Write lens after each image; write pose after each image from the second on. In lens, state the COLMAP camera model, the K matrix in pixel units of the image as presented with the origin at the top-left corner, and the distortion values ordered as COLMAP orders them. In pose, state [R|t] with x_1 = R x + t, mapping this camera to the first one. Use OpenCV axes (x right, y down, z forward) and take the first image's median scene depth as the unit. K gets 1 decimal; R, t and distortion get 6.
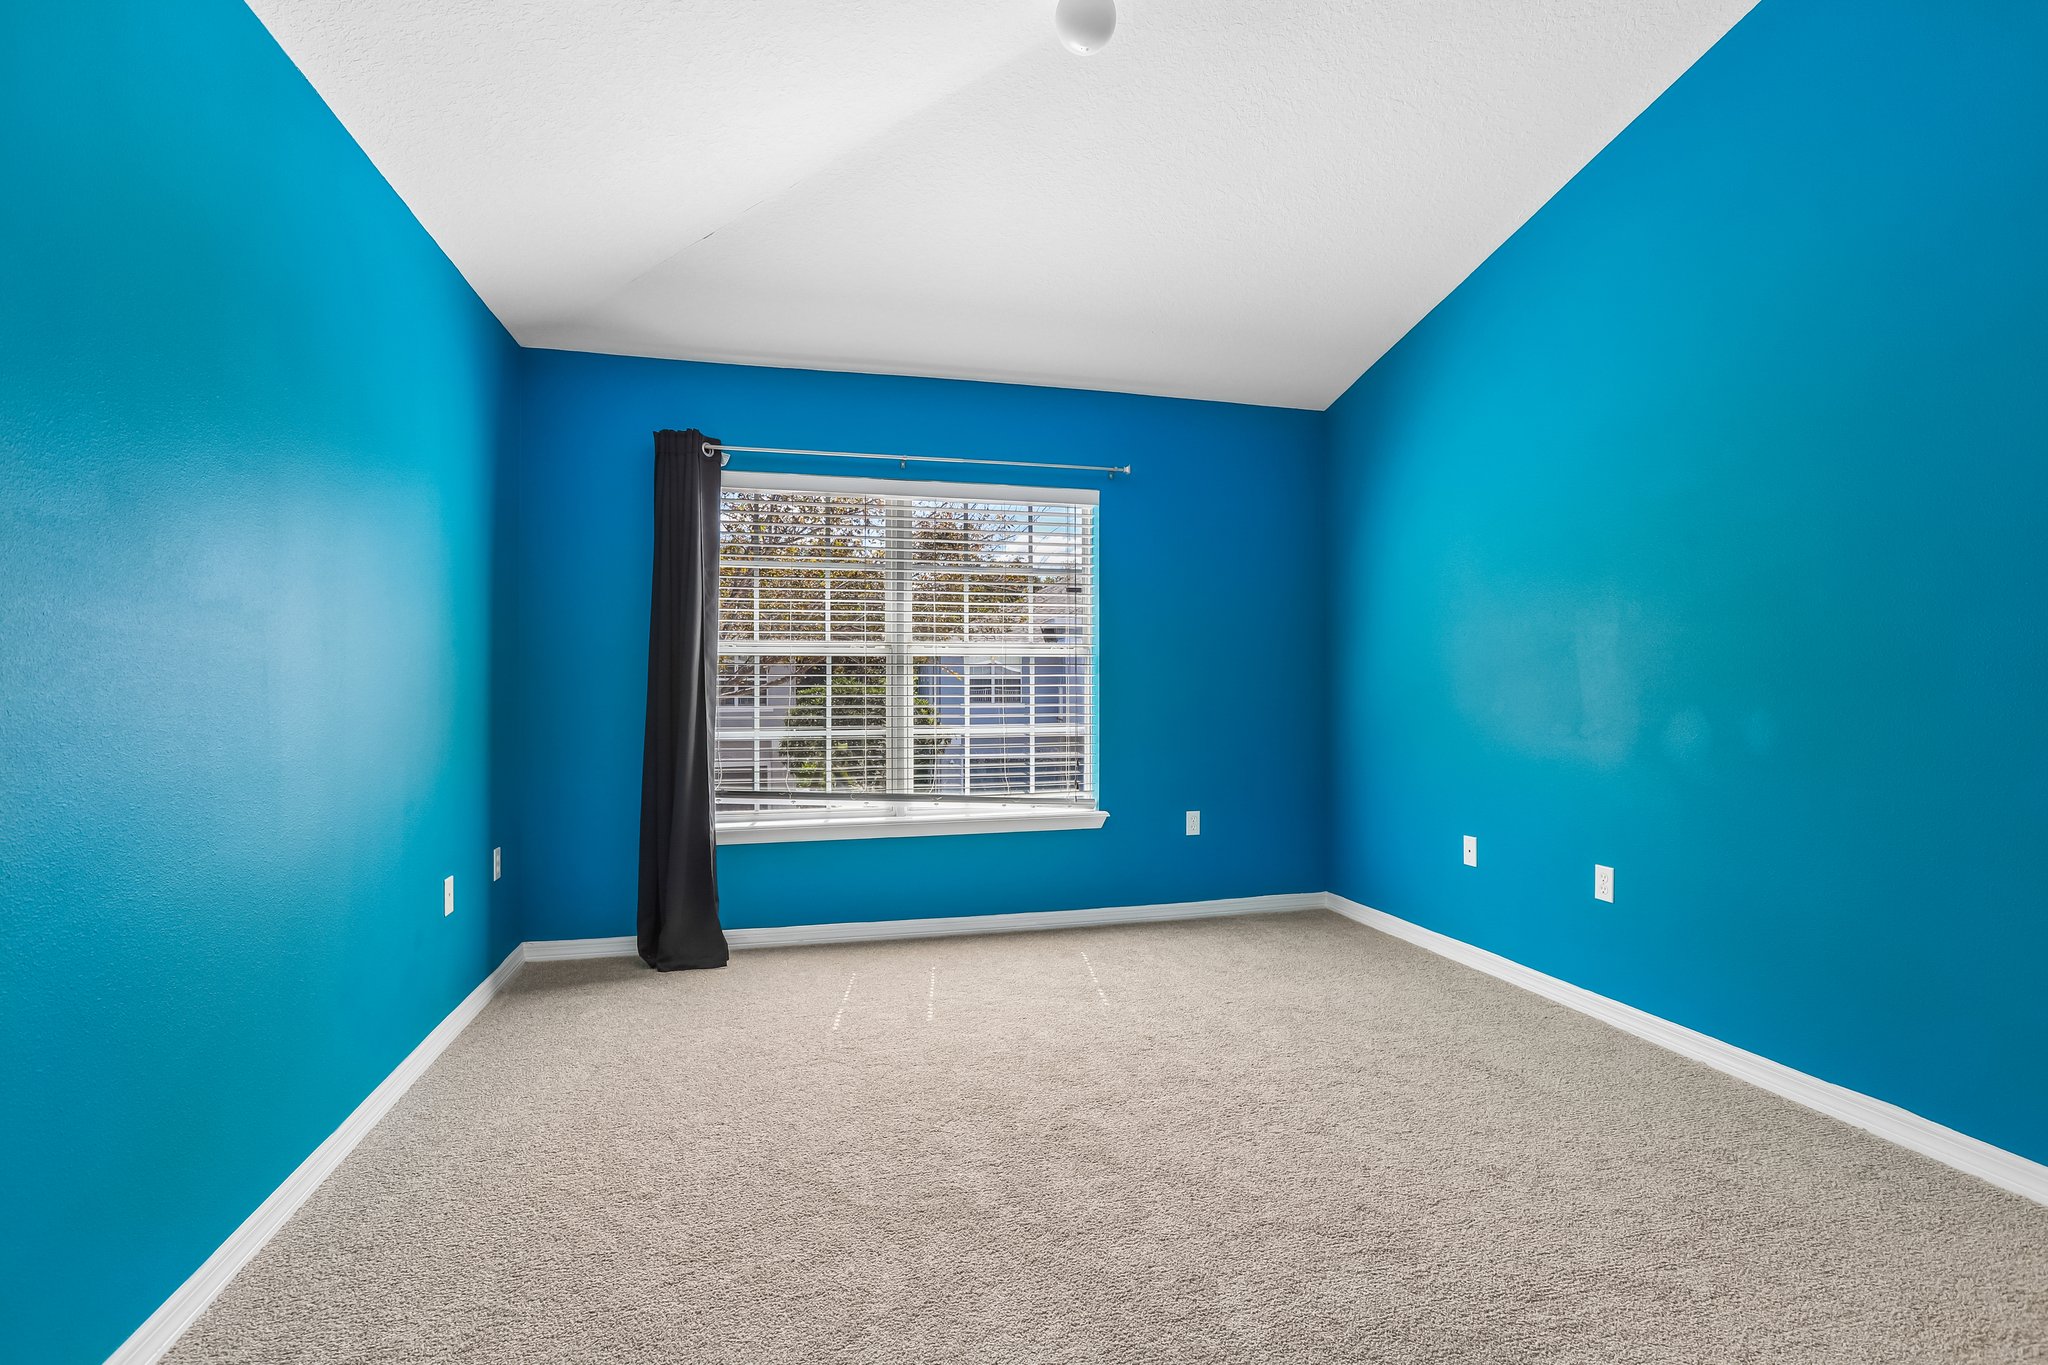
lens RADIAL K [[943.1, 0, 1027.8], [0, 943.1, 697.0], [0, 0, 1]] dist [-0.046968, 0.027647]
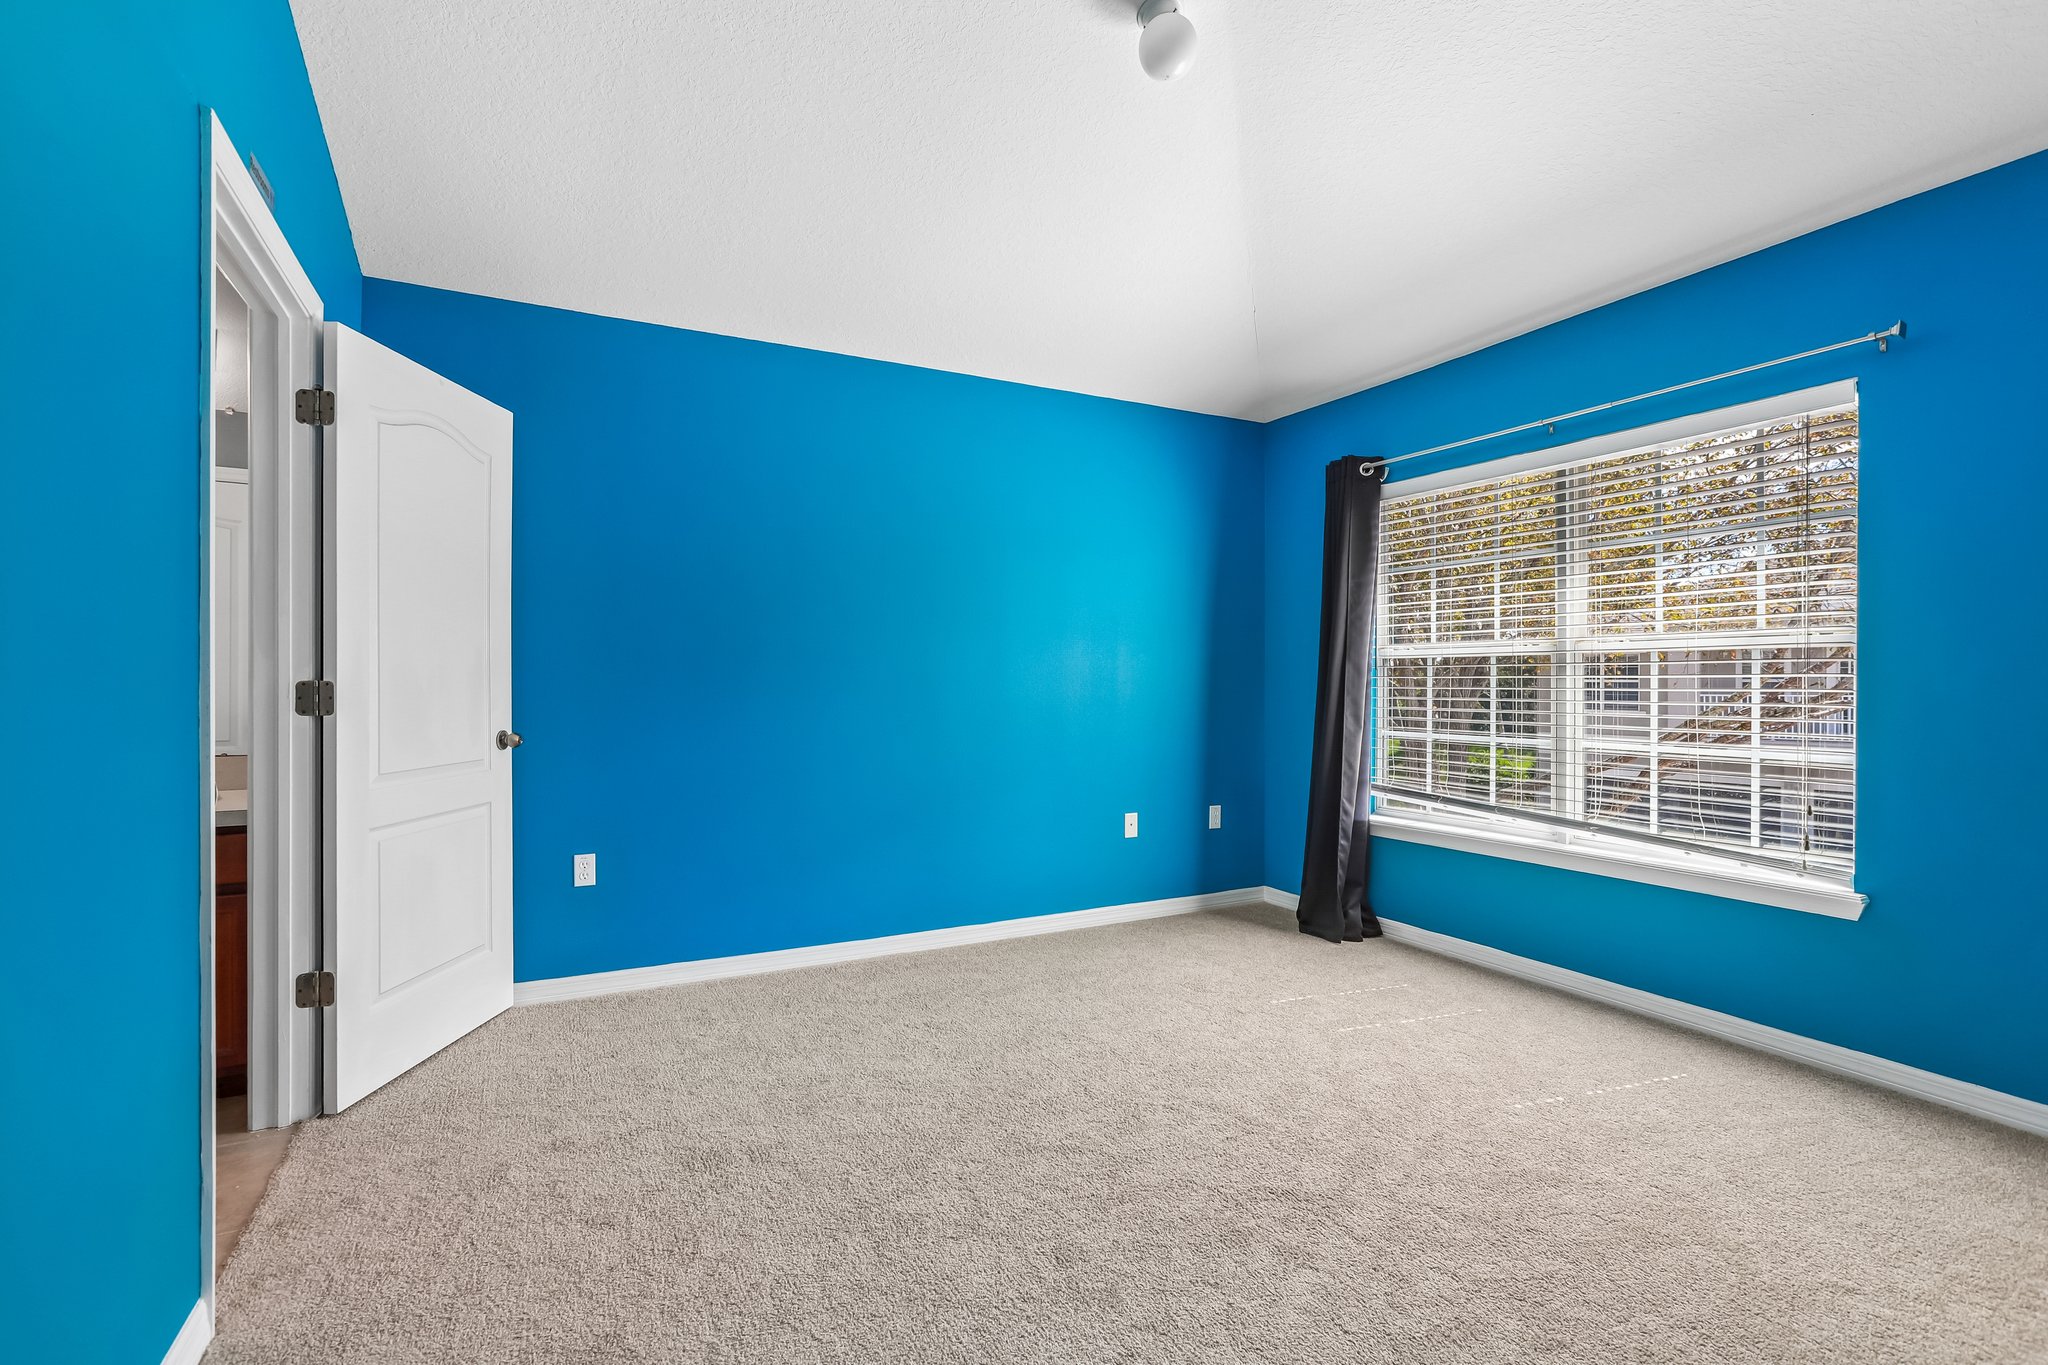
lens RADIAL K [[943.1, 0, 1027.8], [0, 943.1, 697.0], [0, 0, 1]] dist [-0.046968, 0.027647]
pose [[0.228737, 0.013854, -0.973390, 0.584289], [-0.026412, 0.999619, 0.008021, 0.001424], [0.973130, 0.023874, 0.229016, 0.350752]]
